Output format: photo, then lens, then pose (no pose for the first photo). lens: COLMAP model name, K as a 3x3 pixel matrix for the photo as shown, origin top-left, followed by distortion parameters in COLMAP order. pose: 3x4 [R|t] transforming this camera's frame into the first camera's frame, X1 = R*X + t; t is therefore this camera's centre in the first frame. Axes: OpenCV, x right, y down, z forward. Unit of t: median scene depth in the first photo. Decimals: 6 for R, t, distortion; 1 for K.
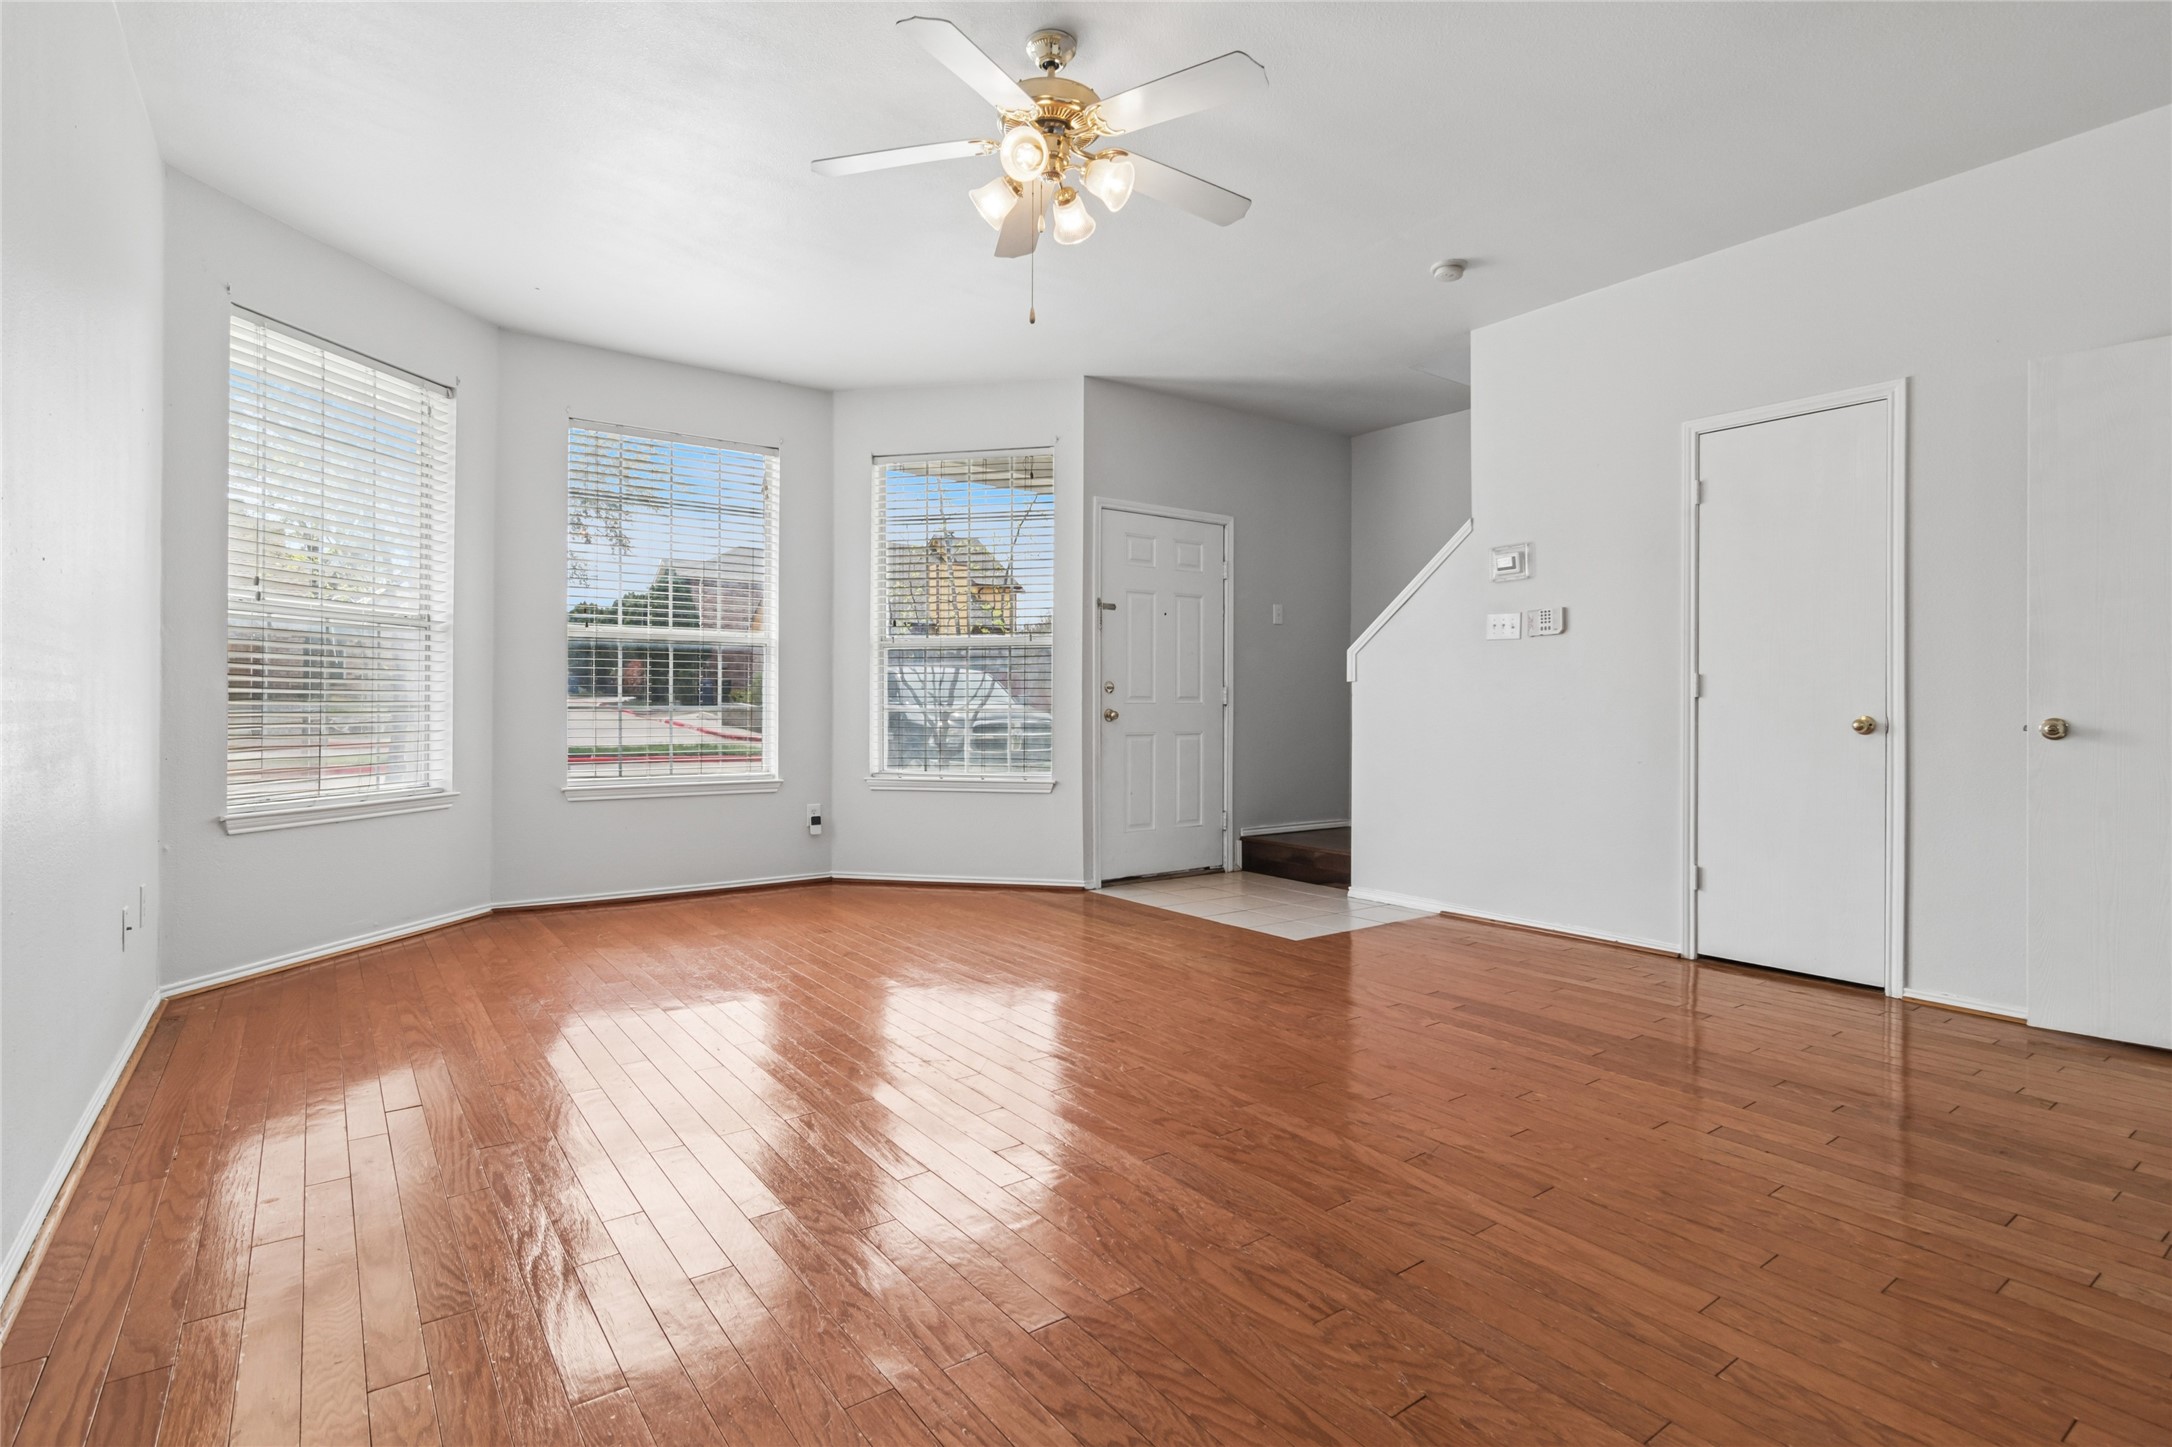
lens RADIAL K [[1042.6, 0, 1088.3], [0, 1042.6, 709.1], [0, 0, 1]] dist [-0.003597, 0.000628]
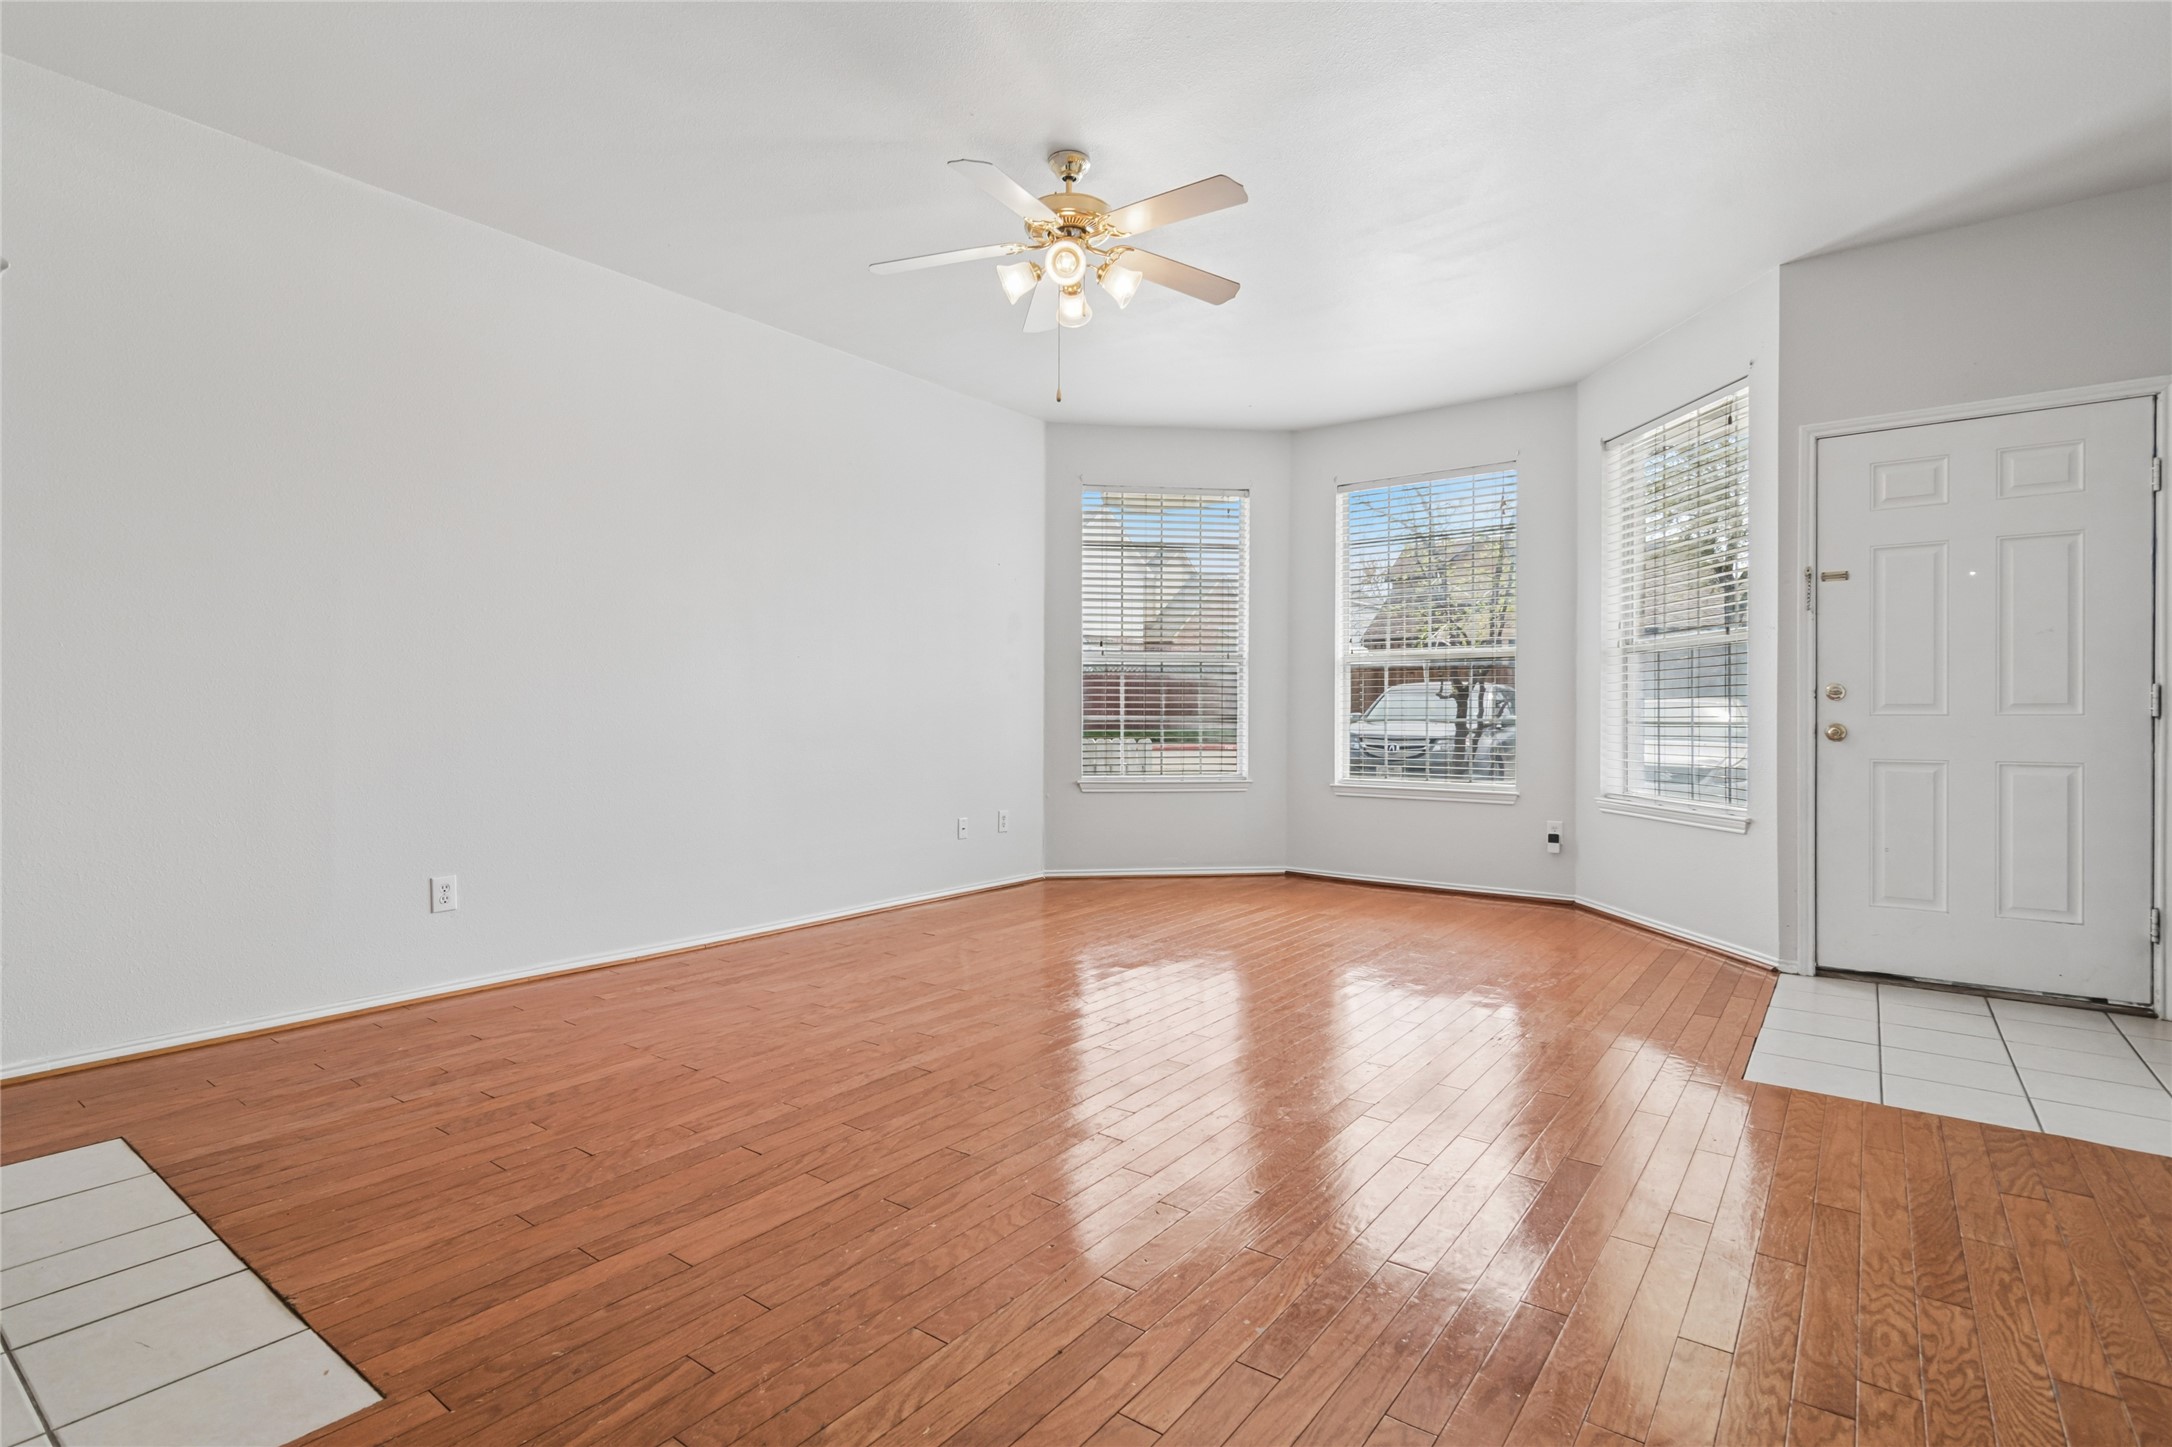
lens RADIAL K [[1042.6, 0, 1116.4], [0, 1042.6, 718.8], [0, 0, 1]] dist [-0.003597, 0.000628]
pose [[0.308136, 0.001469, -0.951341, 0.659519], [-0.004472, 0.999990, 0.000096, -0.001461], [0.951332, 0.004225, 0.308139, 0.404069]]
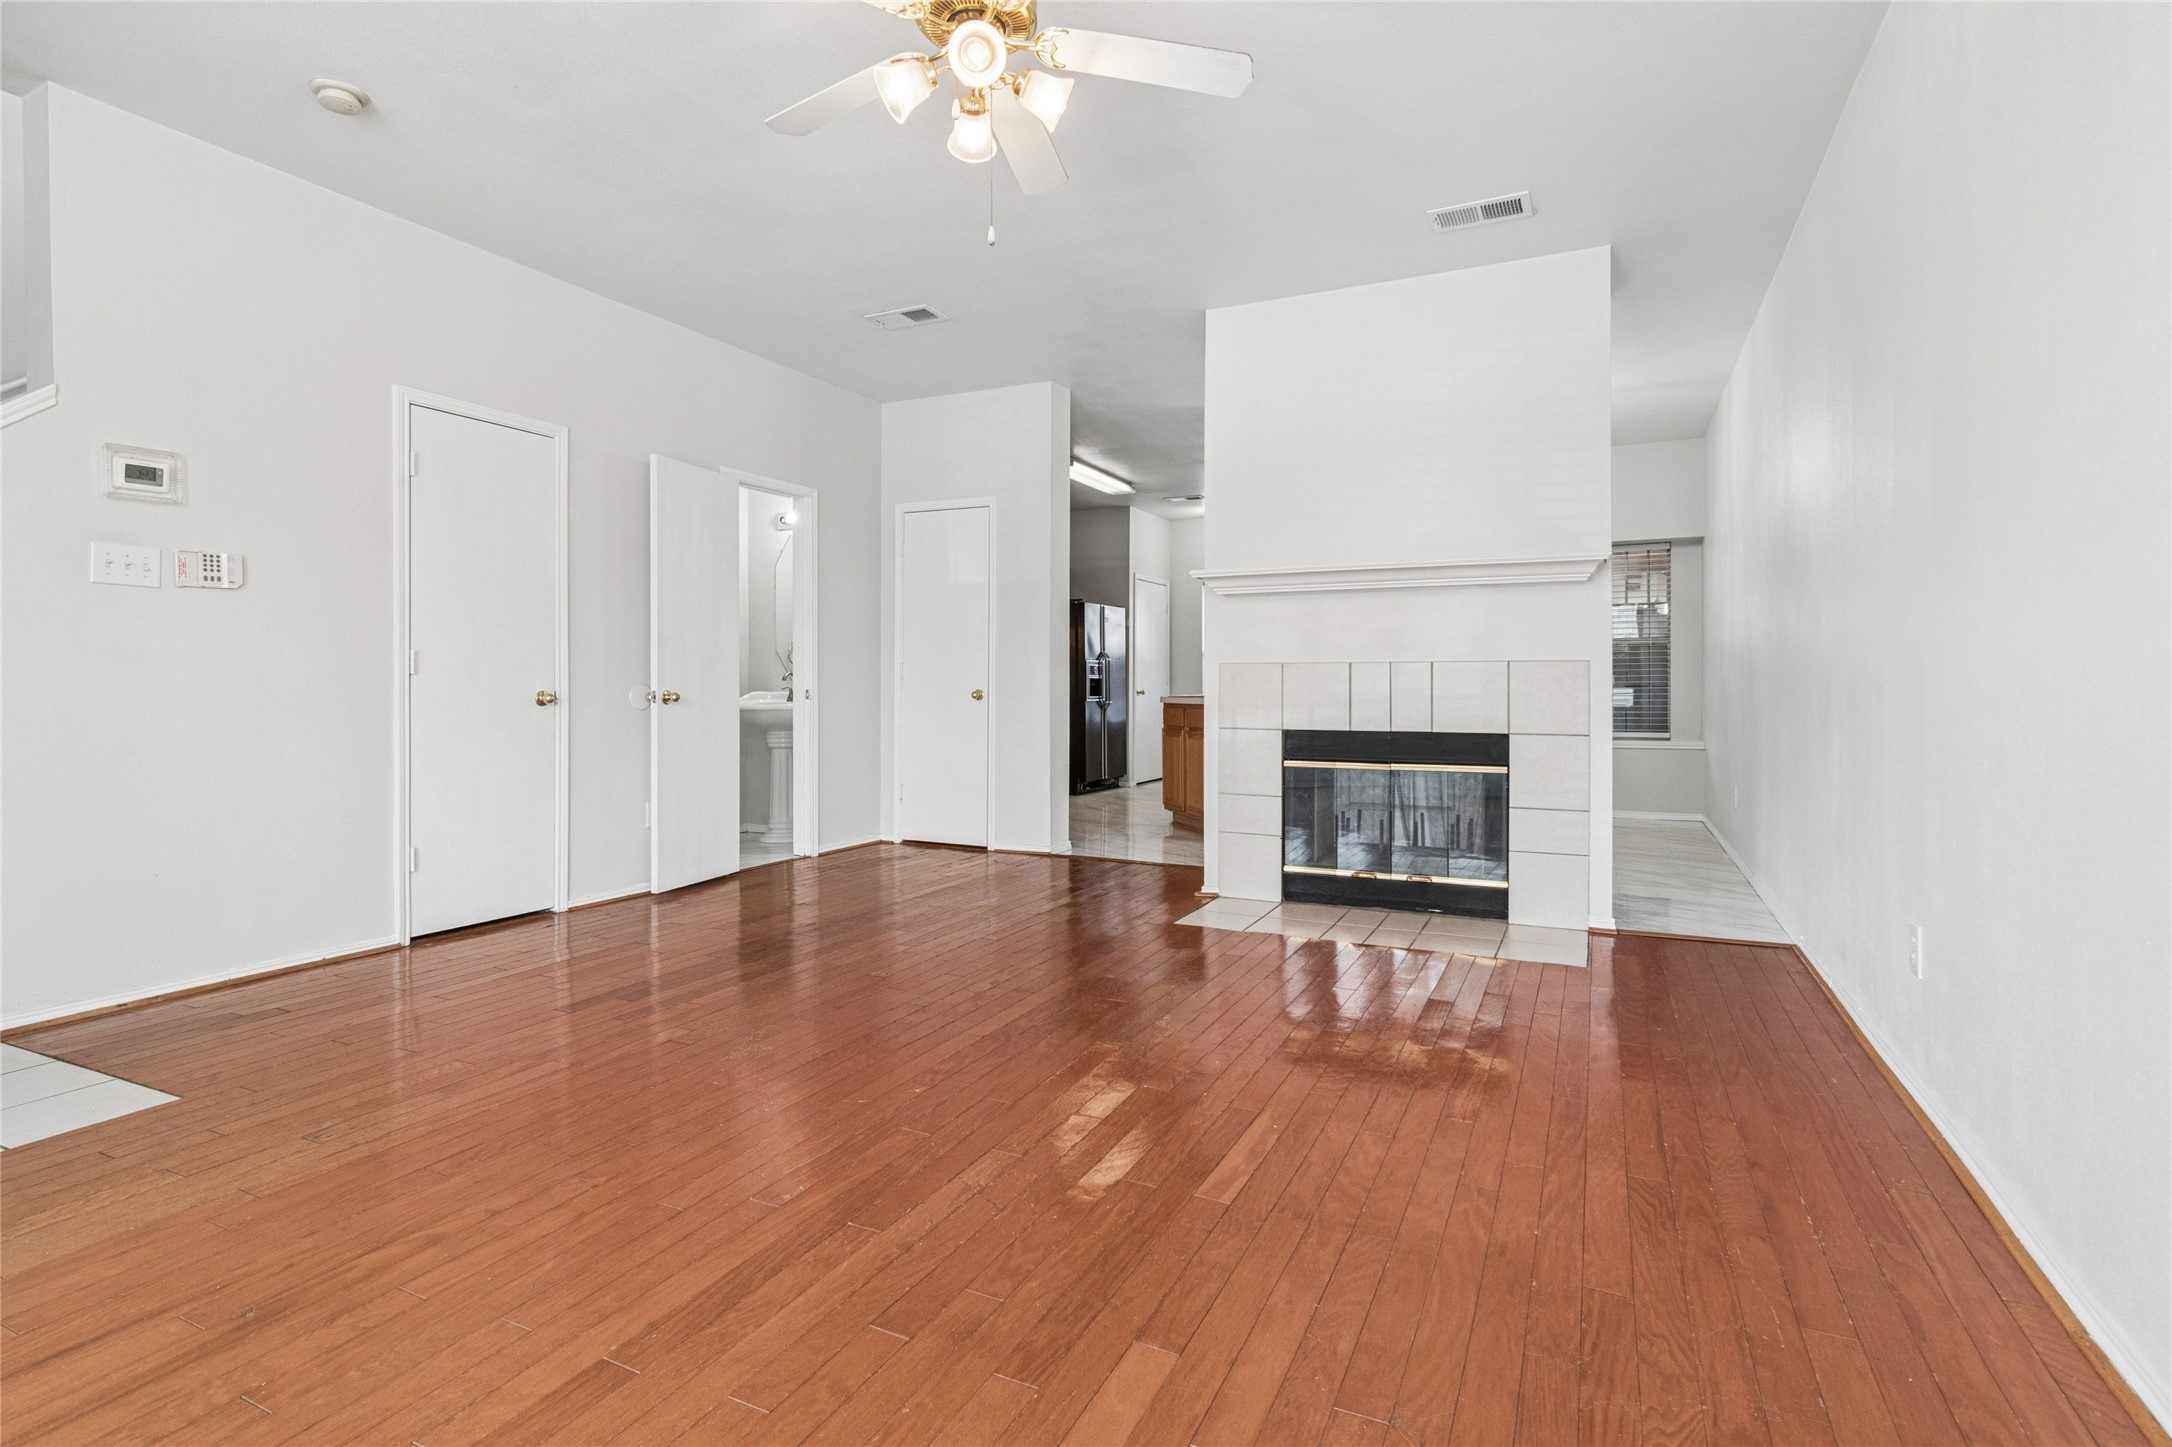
lens RADIAL K [[1042.6, 0, 1082.9], [0, 1042.6, 700.8], [0, 0, 1]] dist [-0.003597, 0.000628]
pose [[-0.459068, -0.017188, 0.888235, -0.496133], [0.002639, 0.999782, 0.020710, -0.004413], [-0.888397, 0.011852, -0.458923, 0.776699]]
